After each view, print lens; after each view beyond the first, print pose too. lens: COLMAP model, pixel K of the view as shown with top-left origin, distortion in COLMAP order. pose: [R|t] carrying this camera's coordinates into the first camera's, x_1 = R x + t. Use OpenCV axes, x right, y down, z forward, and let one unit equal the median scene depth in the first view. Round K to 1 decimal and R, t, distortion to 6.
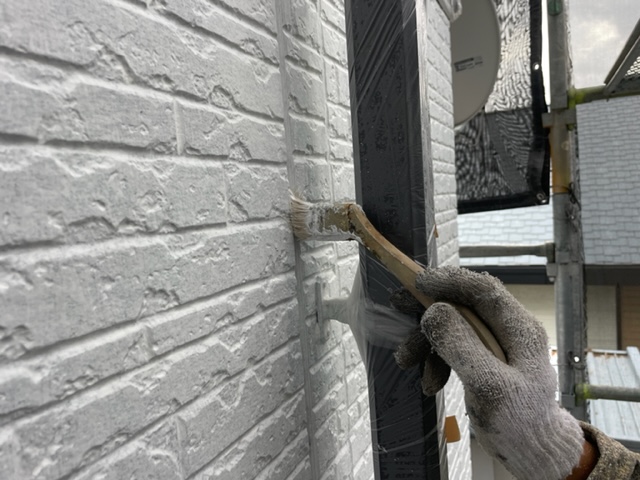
lens RADIAL K [[486.5, 0, 317.3], [0, 486.5, 240.2], [0, 0, 1]] dist [0.072519, -0.101349]
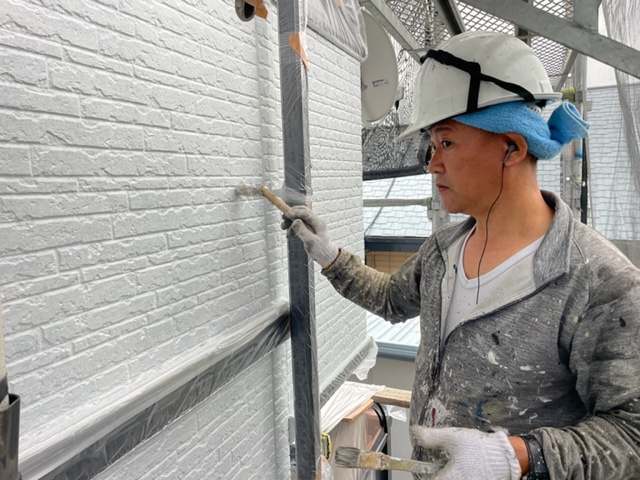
lens RADIAL K [[486.5, 0, 320.3], [0, 486.5, 240.0], [0, 0, 1]] dist [0.072519, -0.101349]
pose [[0.998641, 0.033236, 0.040136, 0.230853], [-0.034915, 0.998513, 0.041873, 0.356928], [-0.038685, -0.043218, 0.998316, -2.302063]]
